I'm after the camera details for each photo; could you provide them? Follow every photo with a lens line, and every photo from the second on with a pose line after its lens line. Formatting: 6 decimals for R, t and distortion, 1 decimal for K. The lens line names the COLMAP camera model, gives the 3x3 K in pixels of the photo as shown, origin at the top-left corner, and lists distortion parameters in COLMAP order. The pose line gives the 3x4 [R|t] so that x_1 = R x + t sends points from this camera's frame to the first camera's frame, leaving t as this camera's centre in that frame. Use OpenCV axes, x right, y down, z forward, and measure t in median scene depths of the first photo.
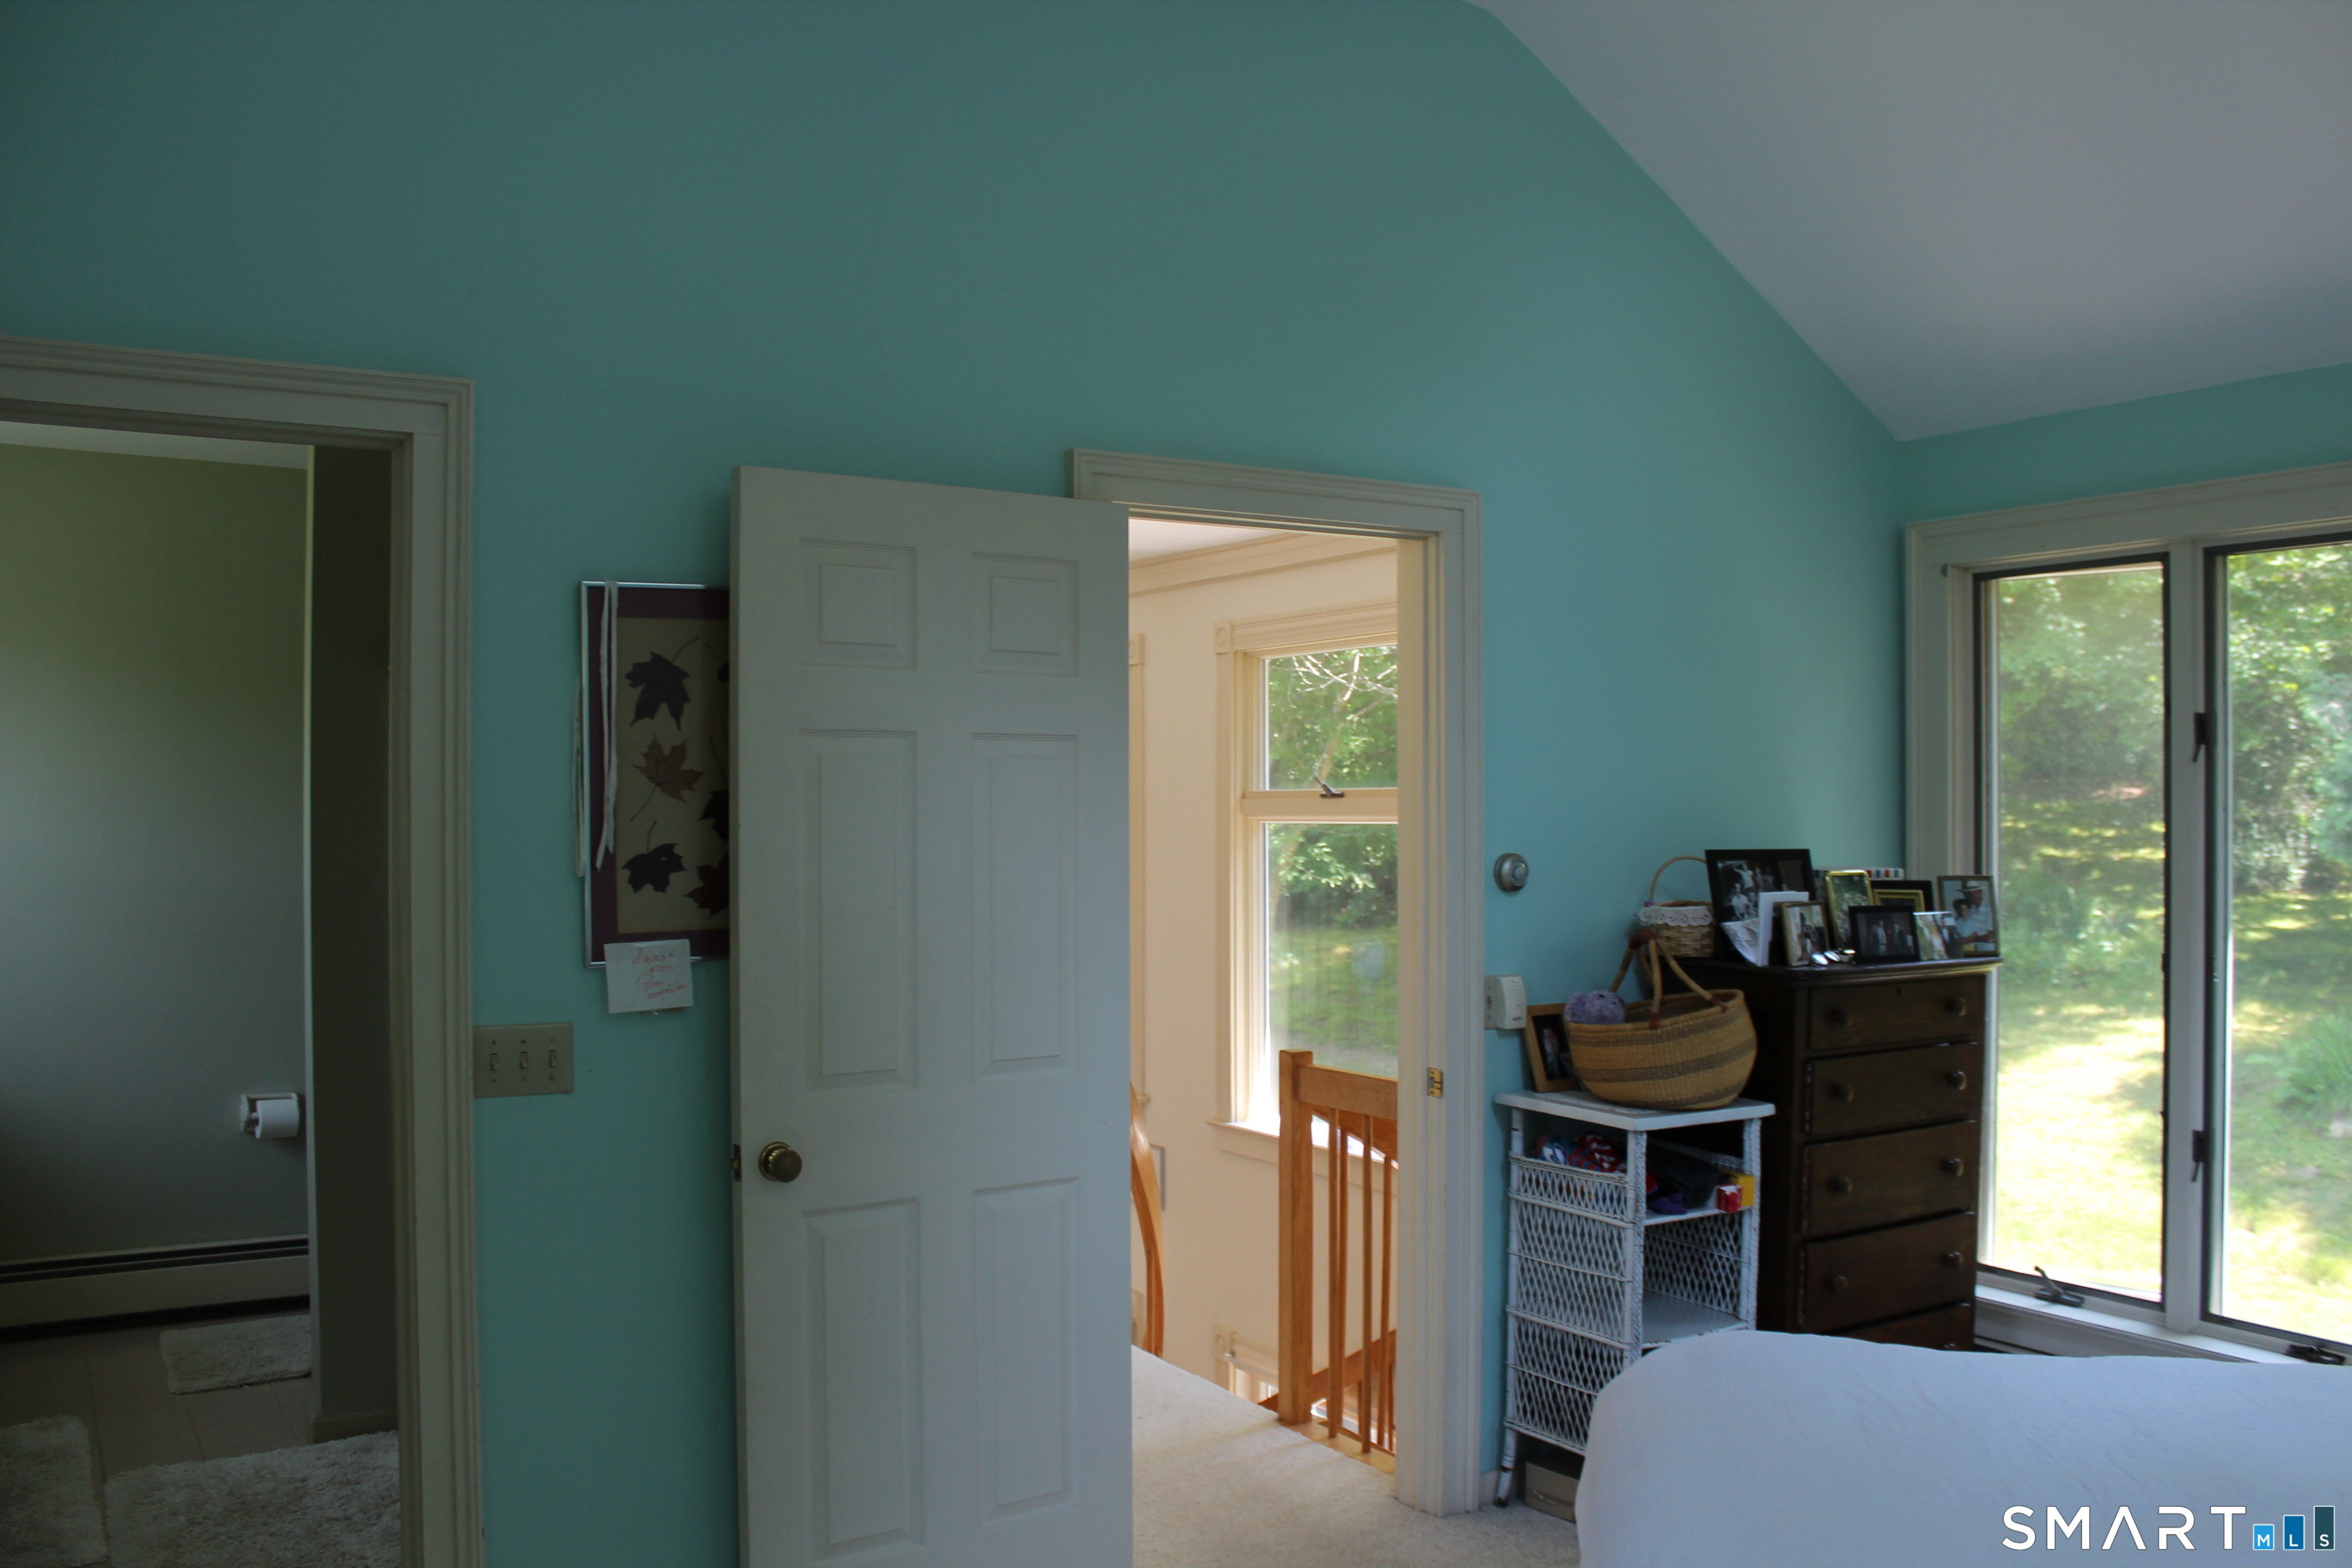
lens RADIAL K [[1945.1, 0, 1178.5], [0, 1945.1, 797.0], [0, 0, 1]] dist [-0.169740, 0.147780]
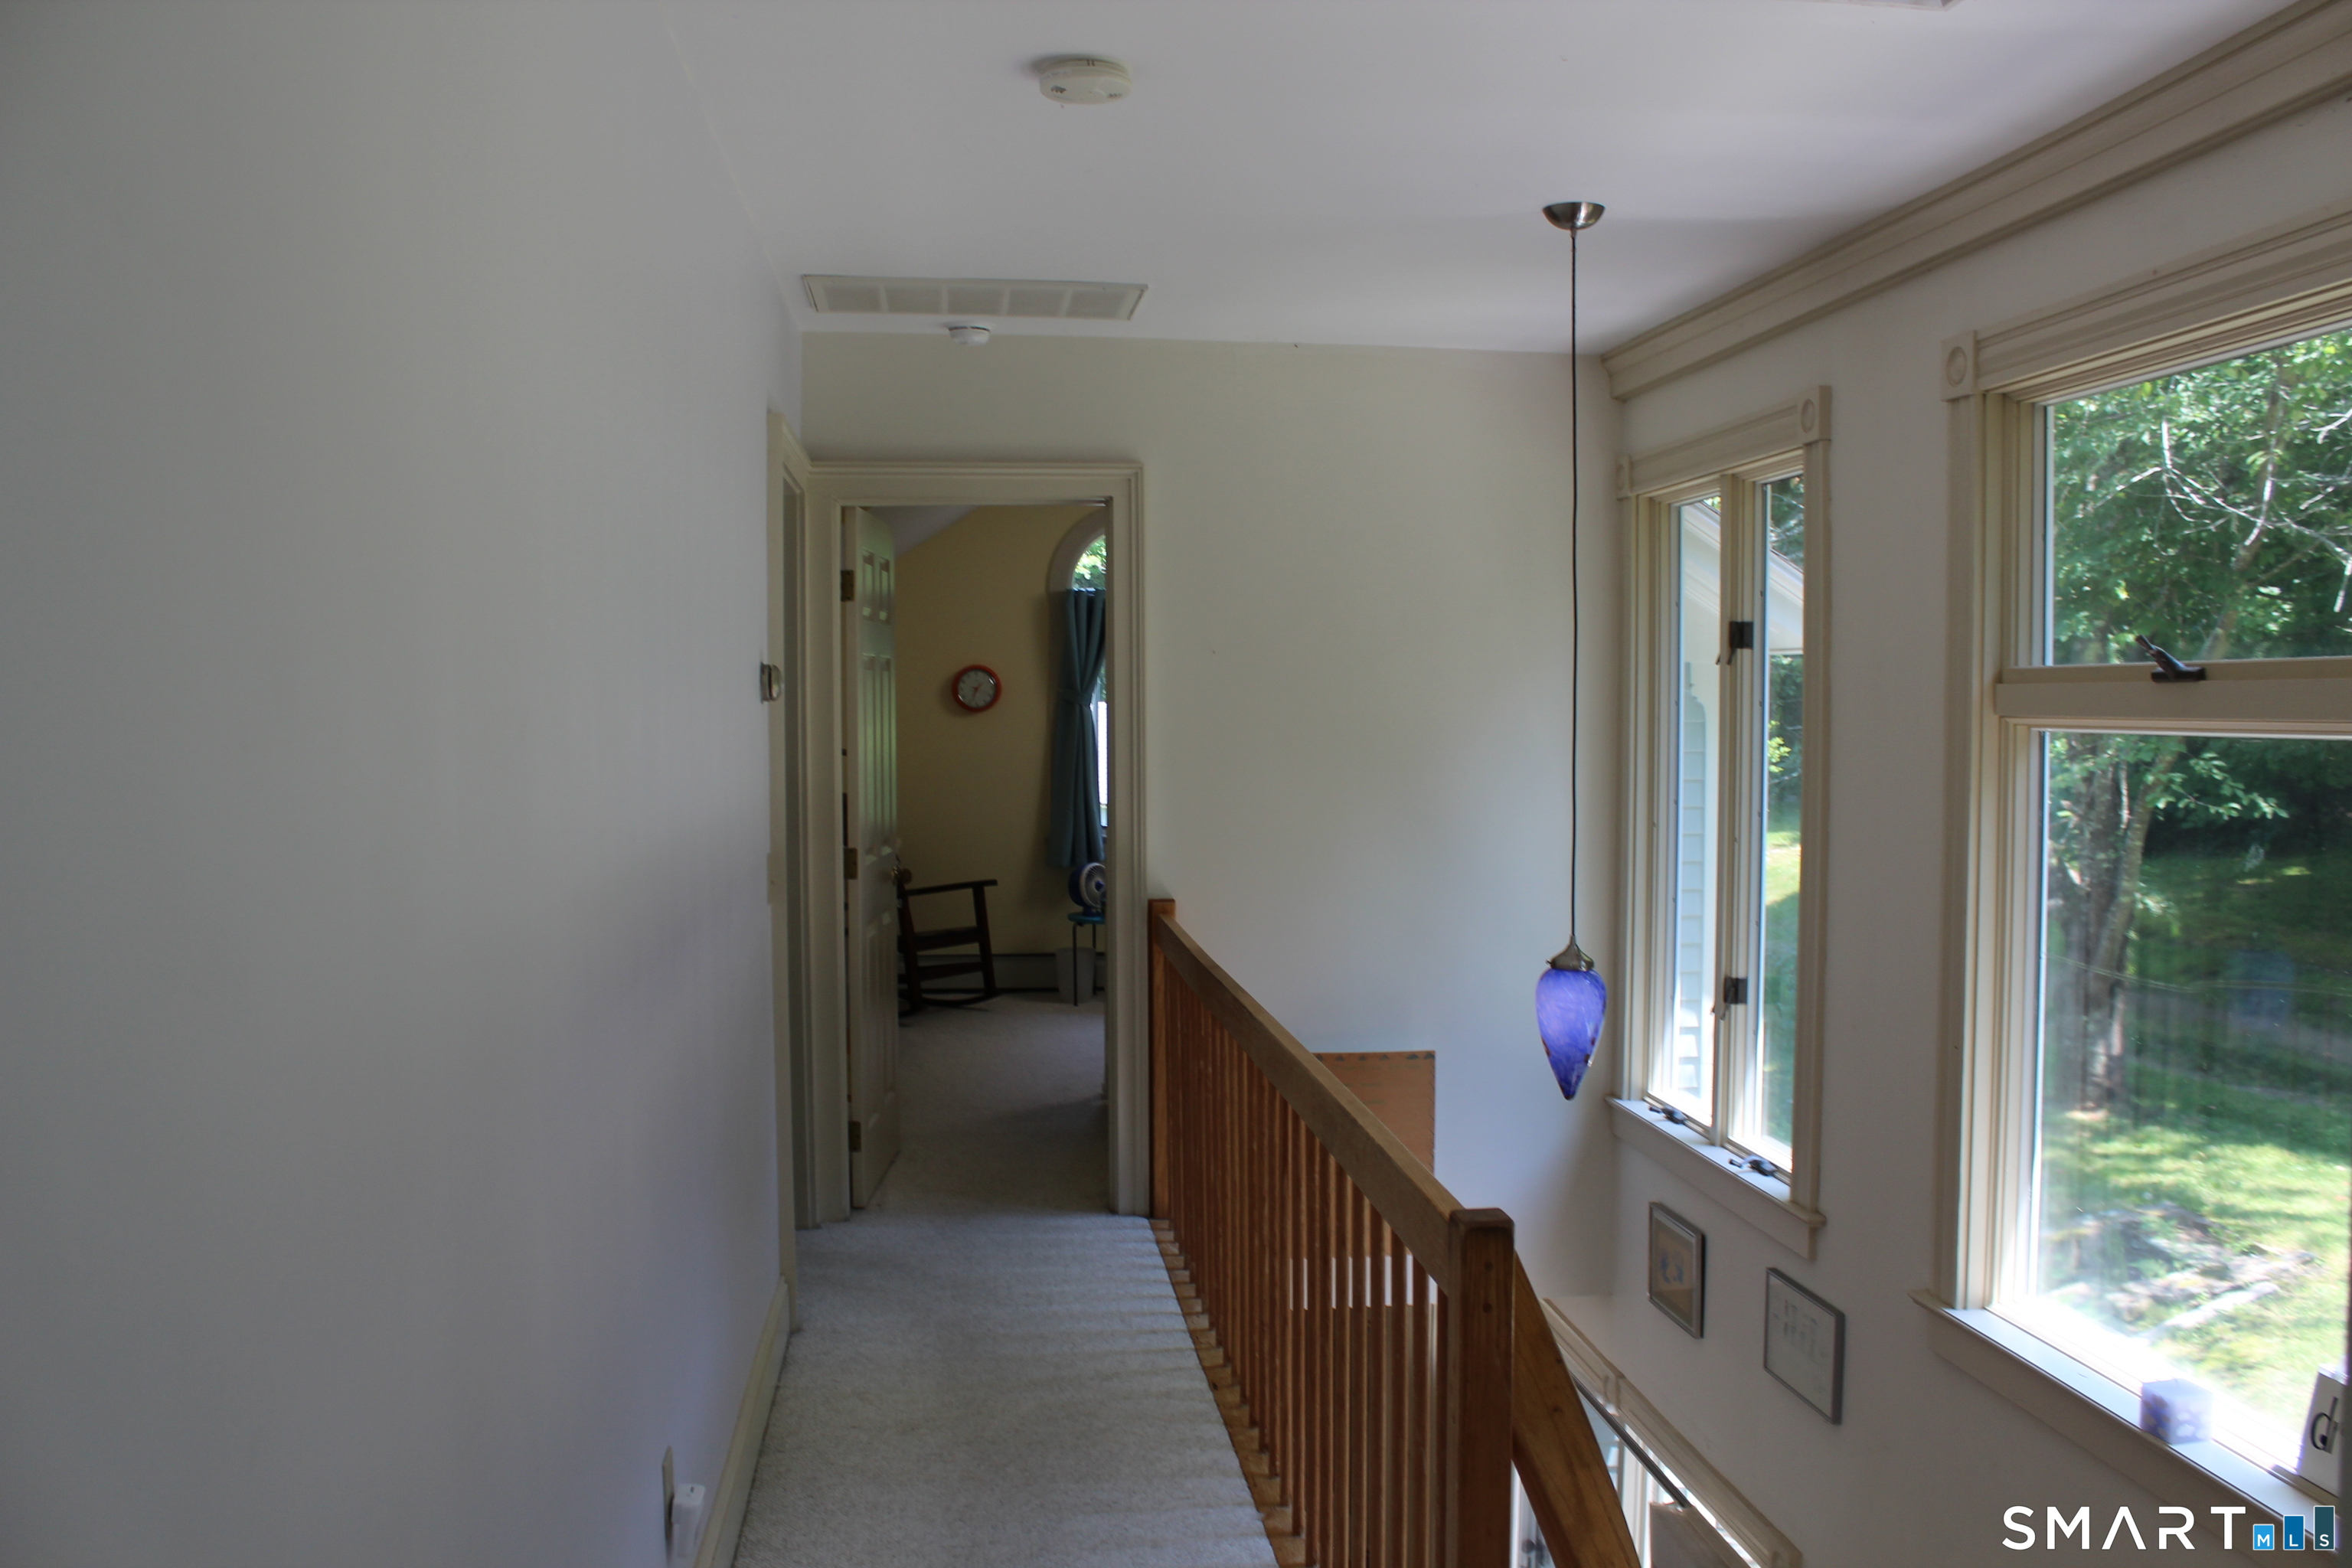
lens RADIAL K [[1945.1, 0, 1178.5], [0, 1945.1, 797.0], [0, 0, 1]] dist [-0.169740, 0.147780]
pose [[0.904304, 0.022039, -0.426319, 0.029695], [0.001209, 0.998530, 0.054183, 0.001975], [0.426887, -0.049513, 0.902949, 0.268806]]
